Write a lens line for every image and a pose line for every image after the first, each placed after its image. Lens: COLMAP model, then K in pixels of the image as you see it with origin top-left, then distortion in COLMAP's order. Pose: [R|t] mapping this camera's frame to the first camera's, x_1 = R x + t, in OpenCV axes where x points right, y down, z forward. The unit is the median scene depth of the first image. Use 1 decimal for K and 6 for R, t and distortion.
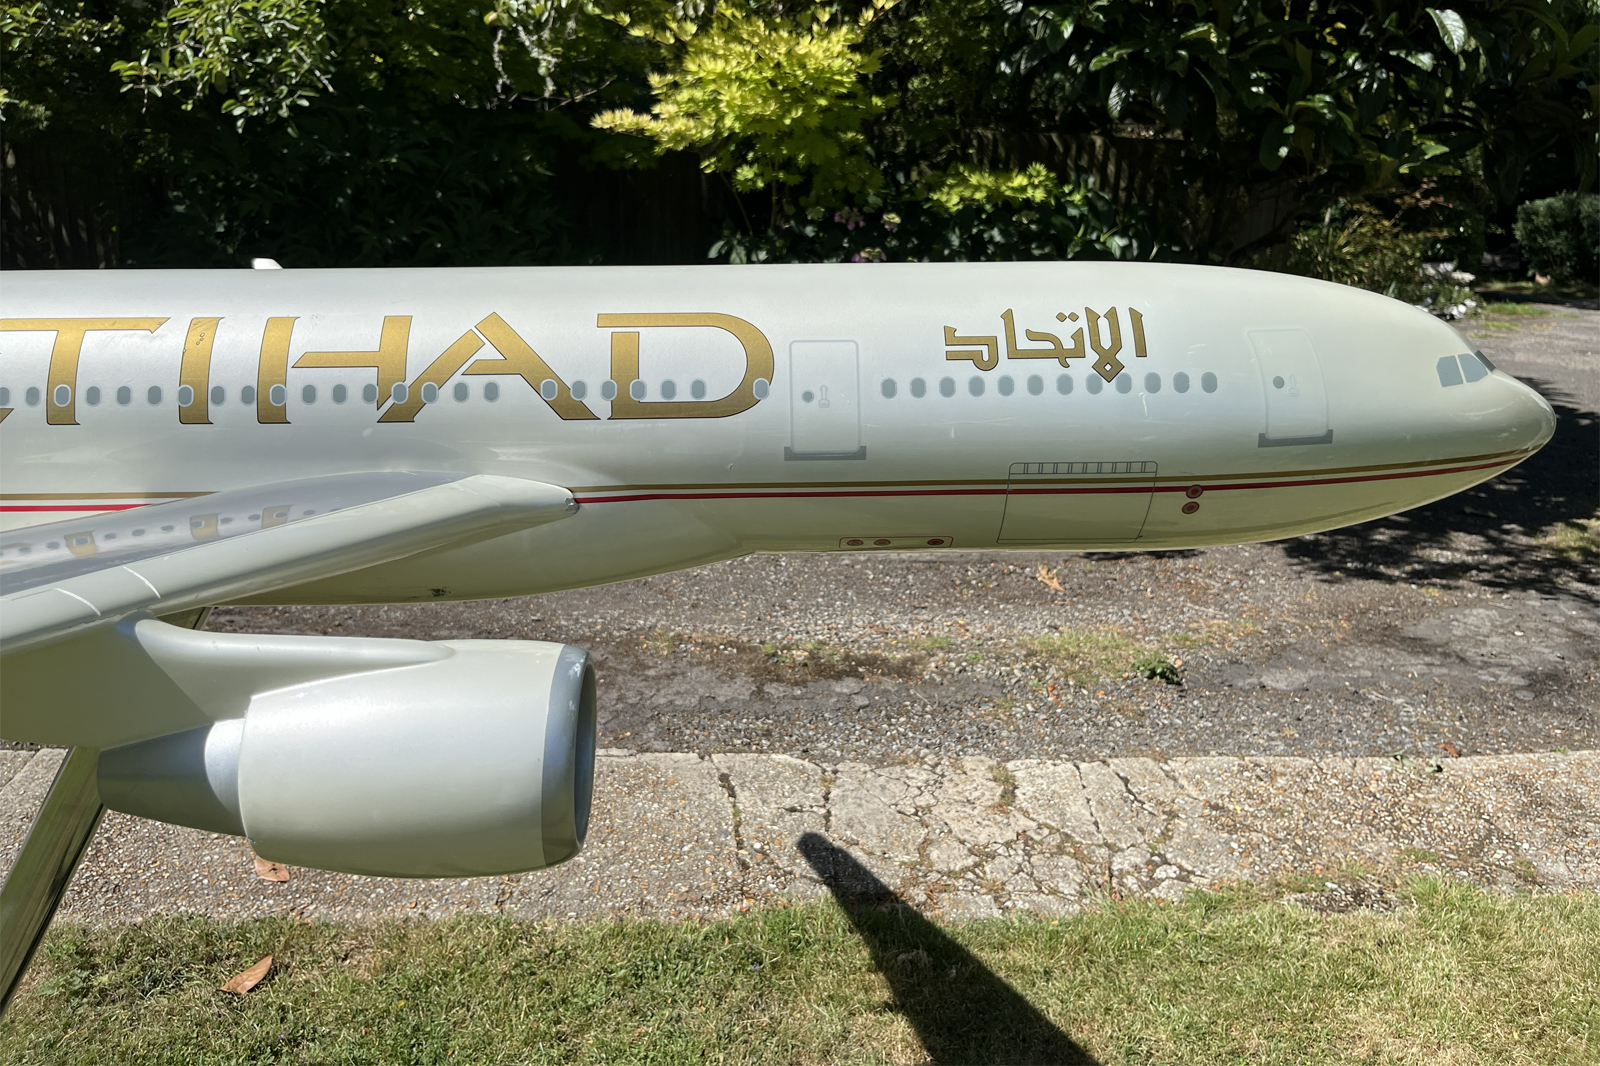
lens RADIAL K [[1218.9, 0, 796.6], [0, 1218.9, 477.9], [0, 0, 1]] dist [0.058949, -0.099550]
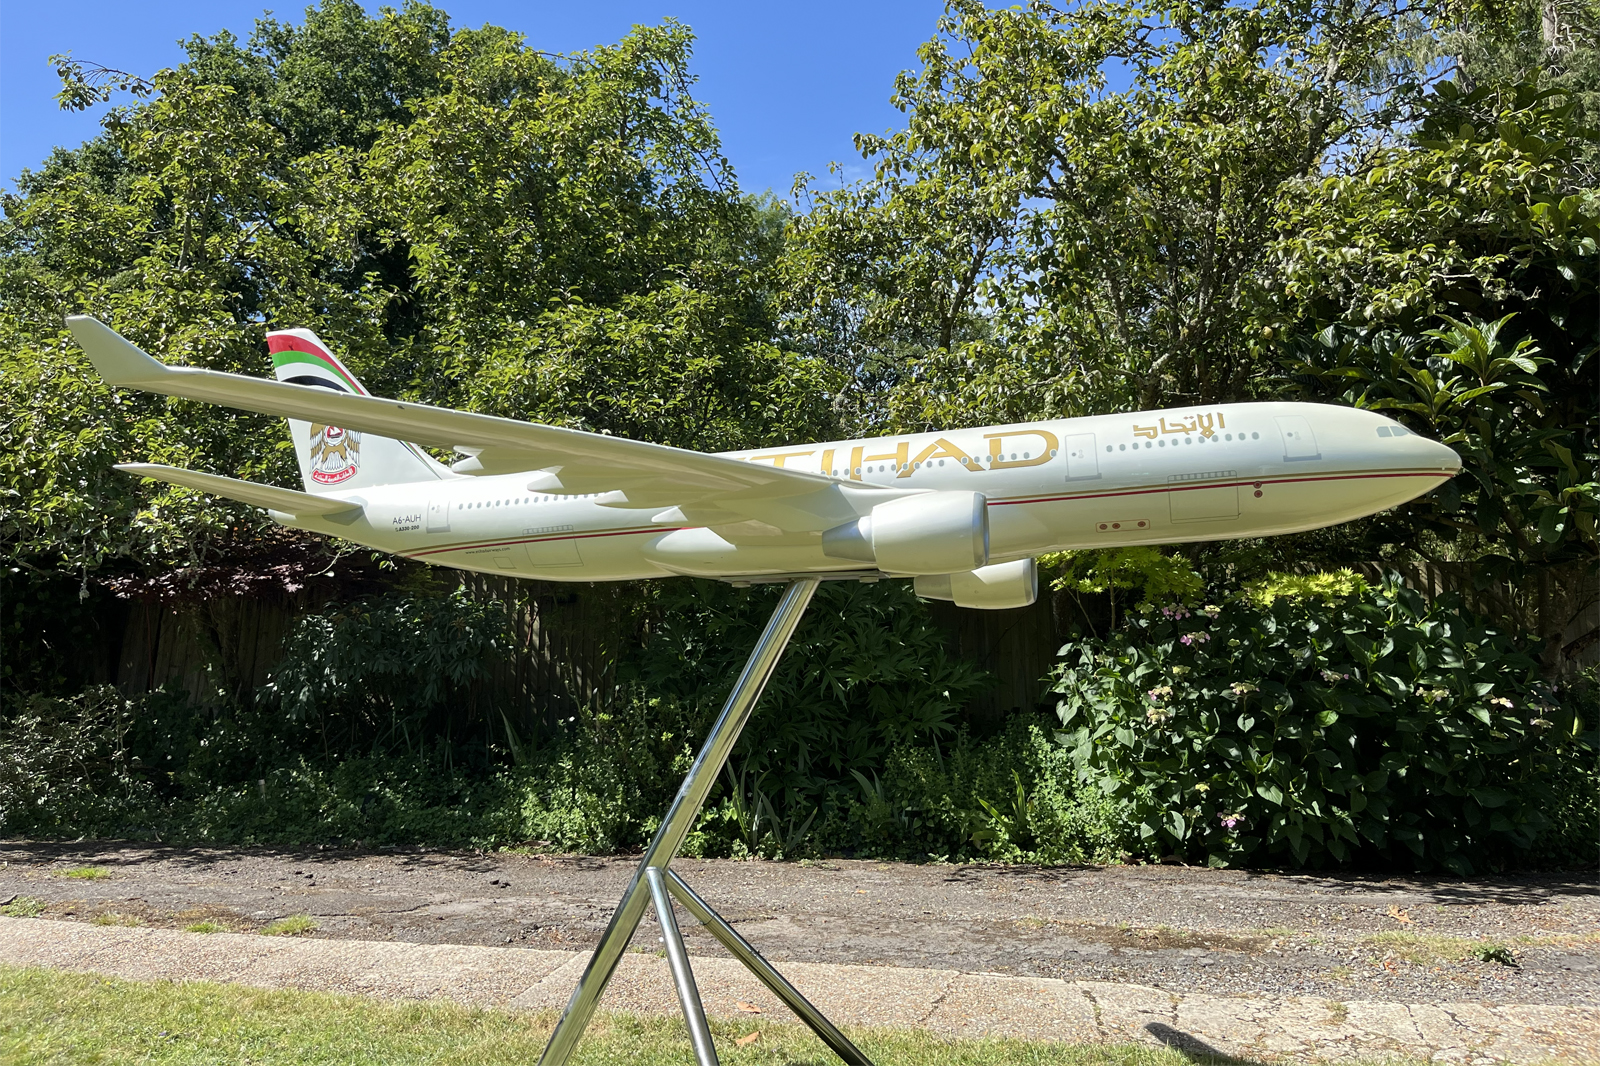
lens RADIAL K [[1209.8, 0, 801.0], [0, 1209.8, 473.1], [0, 0, 1]] dist [0.053055, -0.082605]
pose [[0.959121, -0.083138, -0.270508, 0.034842], [-0.035660, 0.912749, -0.406962, 0.243190], [0.280739, 0.399973, 0.872472, -0.306103]]
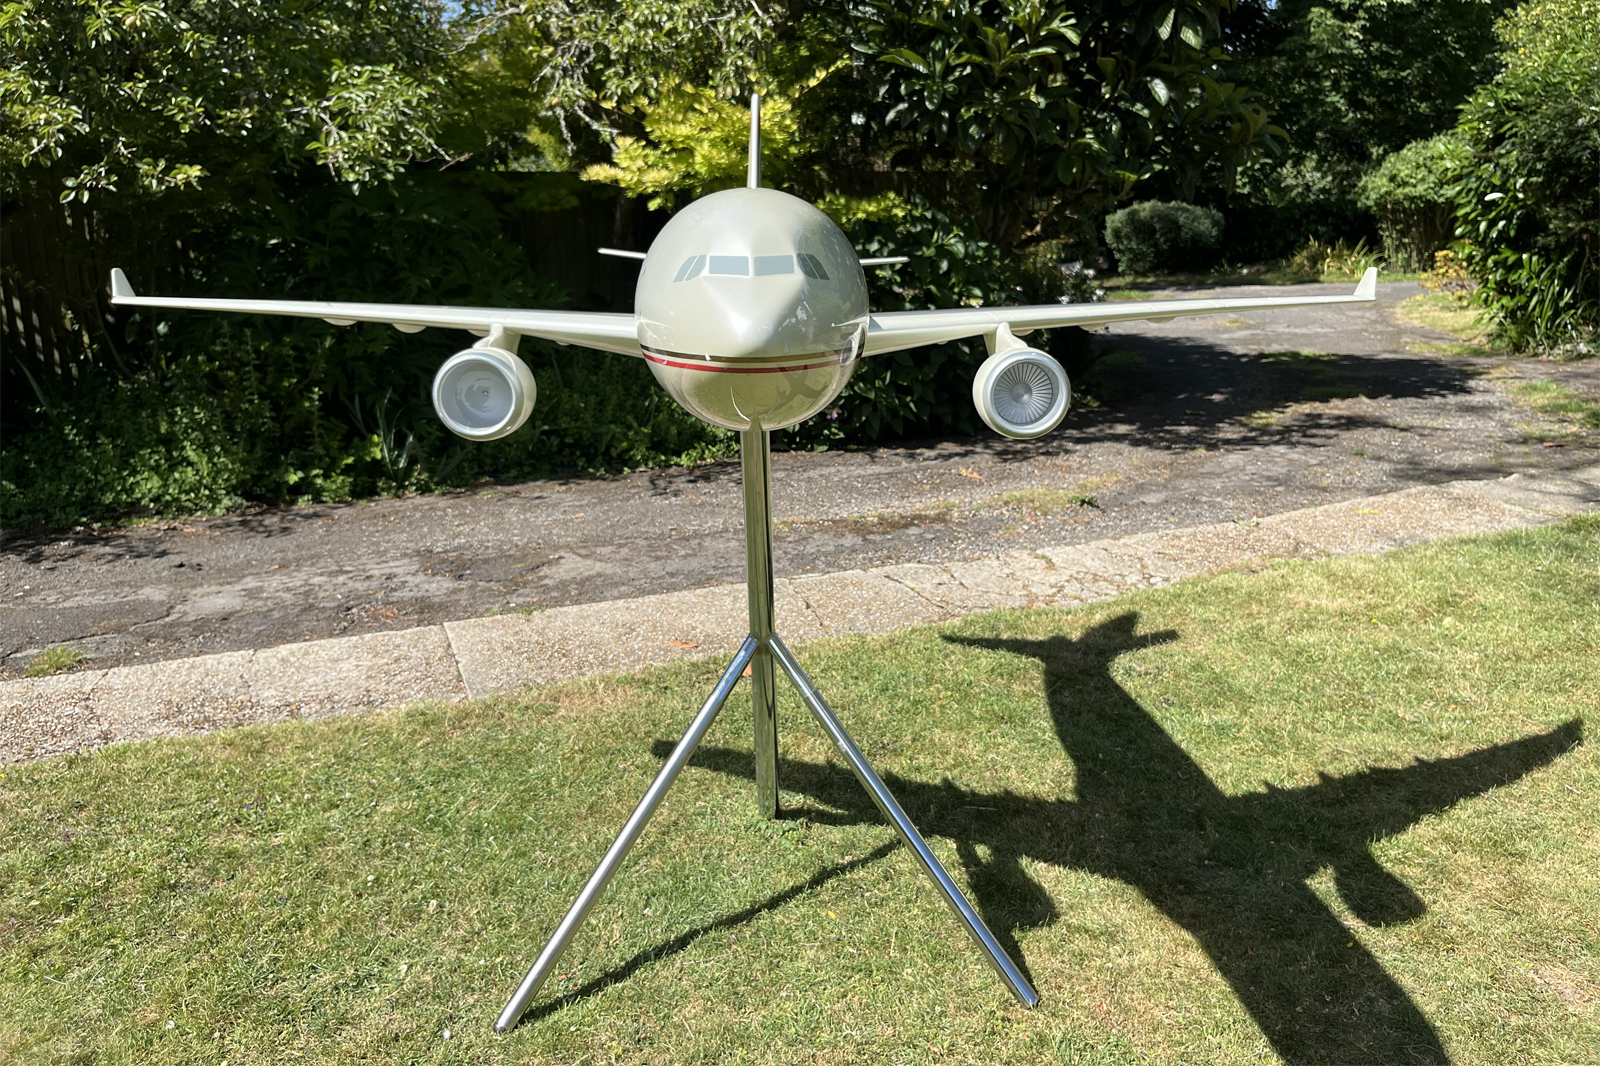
lens RADIAL K [[1216.4, 0, 808.2], [0, 1216.4, 475.4], [0, 0, 1]] dist [0.041474, -0.059114]
pose [[0.948497, -0.116499, 0.294586, -0.531391], [0.126836, 0.991792, -0.016161, 0.111334], [-0.290286, 0.052693, 0.955488, -0.422056]]
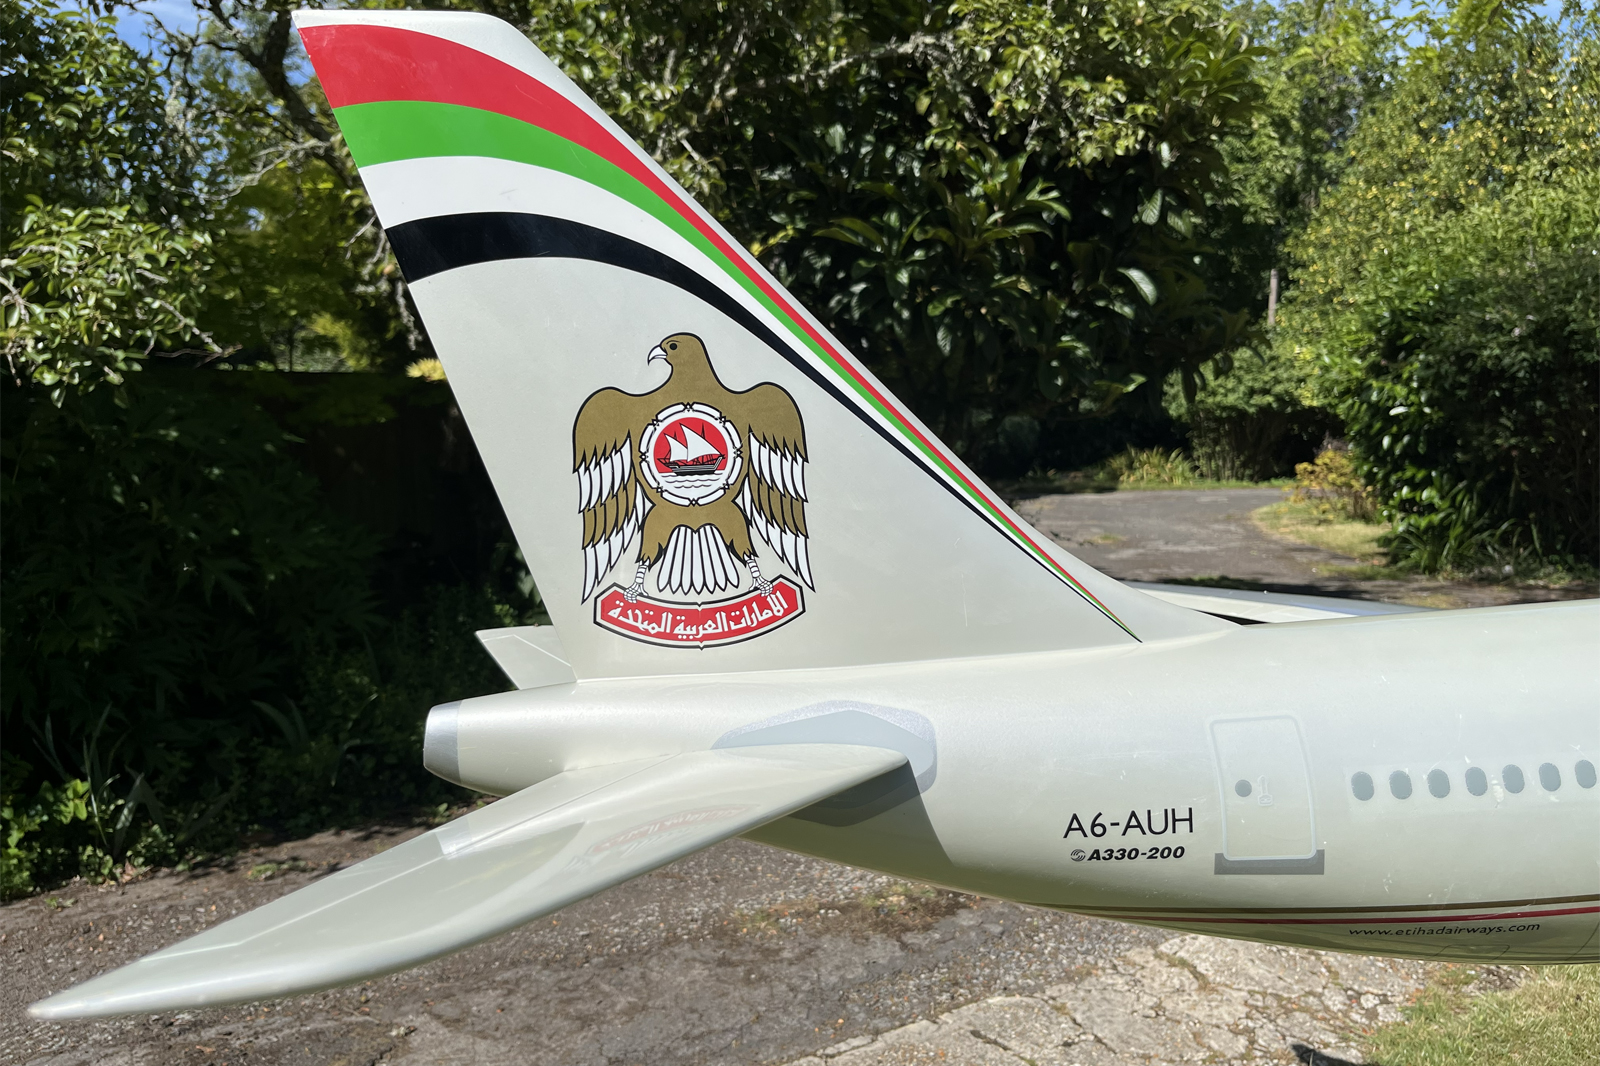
lens RADIAL K [[1228.8, 0, 806.7], [0, 1228.8, 531.6], [0, 0, 1]] dist [0.004210, 0.000295]
pose [[0.877873, -0.091606, 0.470049, -0.521194], [0.158709, 0.981717, -0.105085, -0.054630], [-0.451829, 0.166852, 0.876362, 0.132045]]
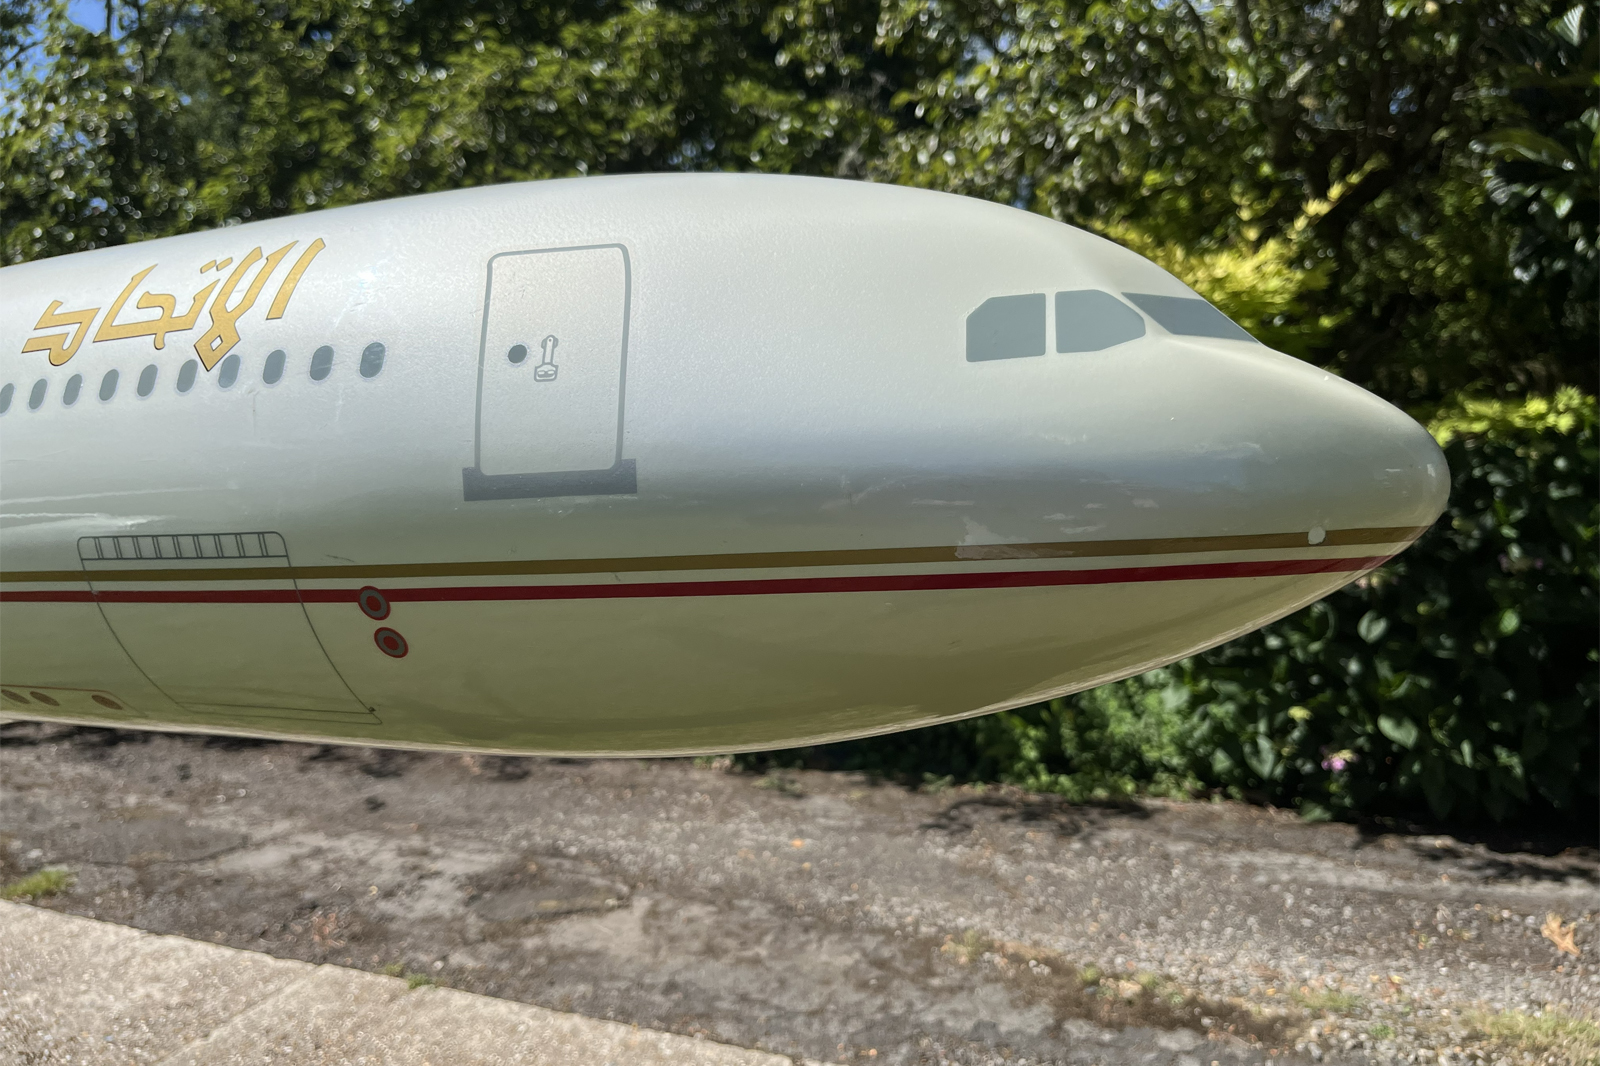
lens RADIAL K [[1229.3, 0, 799.0], [0, 1229.3, 550.6], [0, 0, 1]] dist [0.060382, -0.114120]
pose [[0.893312, -0.005833, -0.449400, 0.179284], [-0.074551, 0.984140, -0.160966, 0.014407], [0.443211, 0.177296, 0.878709, 0.176665]]
